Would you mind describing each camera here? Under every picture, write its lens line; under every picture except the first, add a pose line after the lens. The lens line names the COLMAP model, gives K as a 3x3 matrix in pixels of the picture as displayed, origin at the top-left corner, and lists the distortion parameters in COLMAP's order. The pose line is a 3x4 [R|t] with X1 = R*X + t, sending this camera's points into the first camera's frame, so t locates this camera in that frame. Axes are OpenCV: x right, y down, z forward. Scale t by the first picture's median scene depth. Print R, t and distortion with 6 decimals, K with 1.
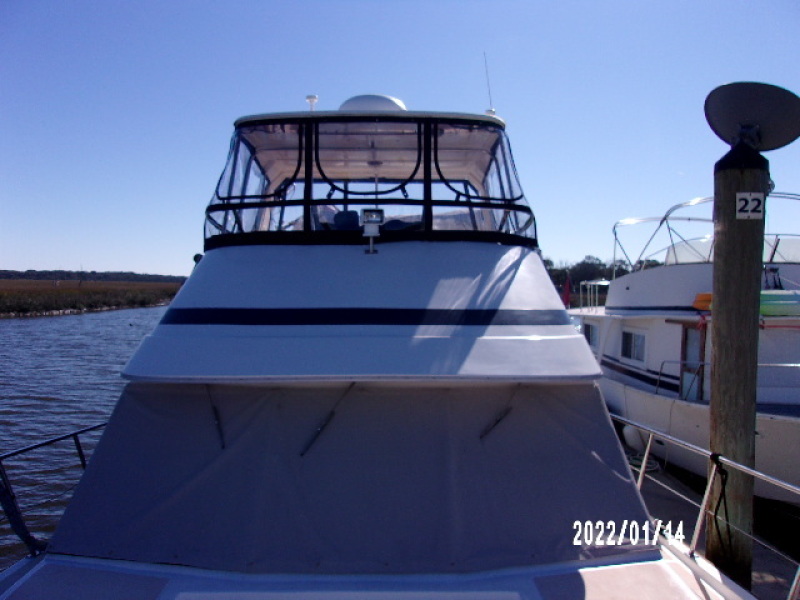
lens RADIAL K [[624.8, 0, 398.1], [0, 624.8, 301.3], [0, 0, 1]] dist [-0.008484, 0.031540]
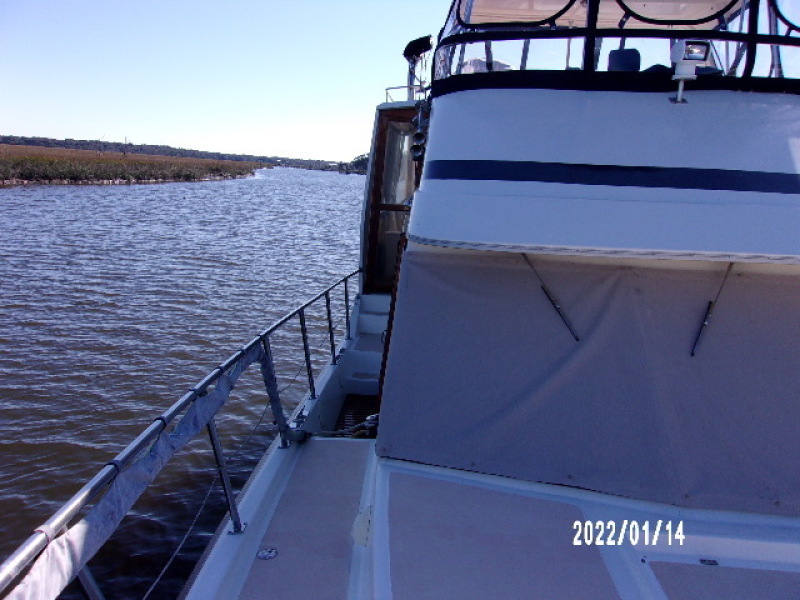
lens RADIAL K [[624.8, 0, 401.9], [0, 624.8, 301.4], [0, 0, 1]] dist [-0.008484, 0.031540]
pose [[0.997467, 0.056692, -0.042957, -0.326305], [-0.048097, 0.982518, 0.179849, 0.041282], [0.052402, -0.177327, 0.982756, 0.164878]]
